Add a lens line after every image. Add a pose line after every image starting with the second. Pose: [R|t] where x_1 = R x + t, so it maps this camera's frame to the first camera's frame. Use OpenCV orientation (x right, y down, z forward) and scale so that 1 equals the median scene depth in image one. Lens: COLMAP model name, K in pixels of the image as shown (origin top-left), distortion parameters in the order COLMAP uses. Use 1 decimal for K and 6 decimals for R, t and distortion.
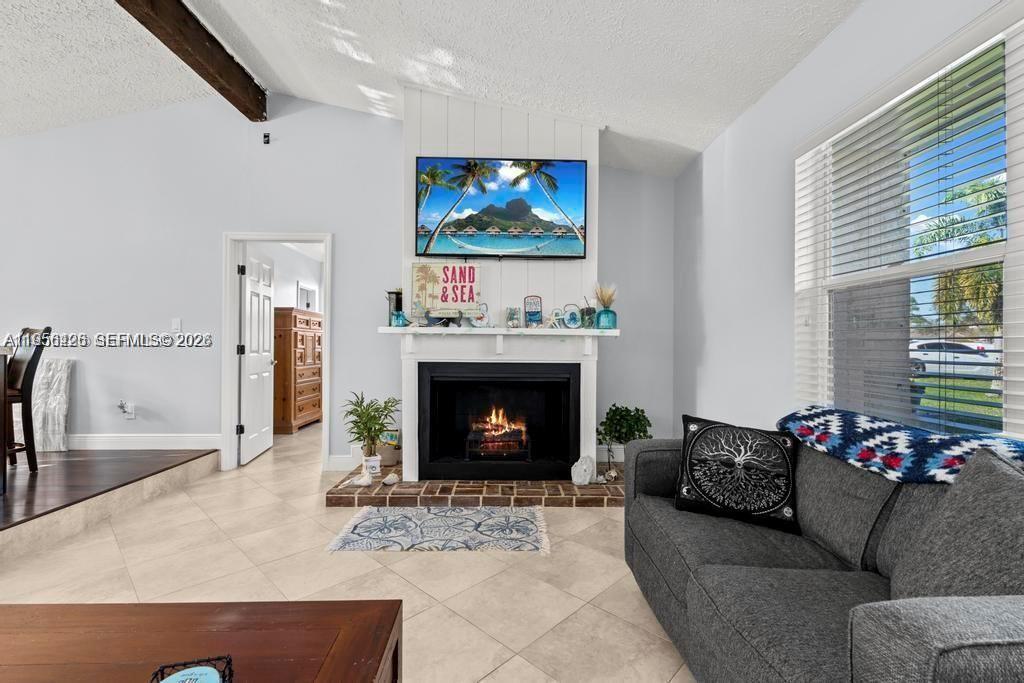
lens RADIAL K [[447.9, 0, 512.0], [0, 447.9, 341.5], [0, 0, 1]] dist [-0.002639, -0.000105]
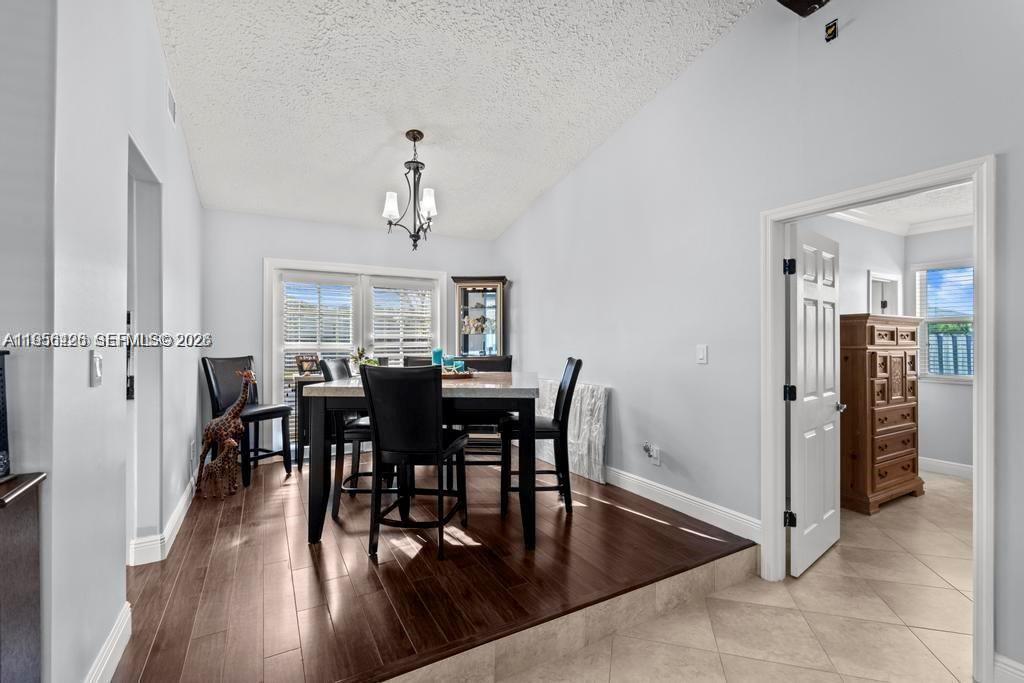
lens RADIAL K [[455.2, 0, 505.0], [0, 455.2, 341.0], [0, 0, 1]] dist [-0.003514, -0.000451]
pose [[0.465563, -0.005856, -0.884995, -0.230176], [0.009304, 0.999955, -0.001722, -0.058816], [0.884966, -0.007433, 0.465597, 0.354586]]
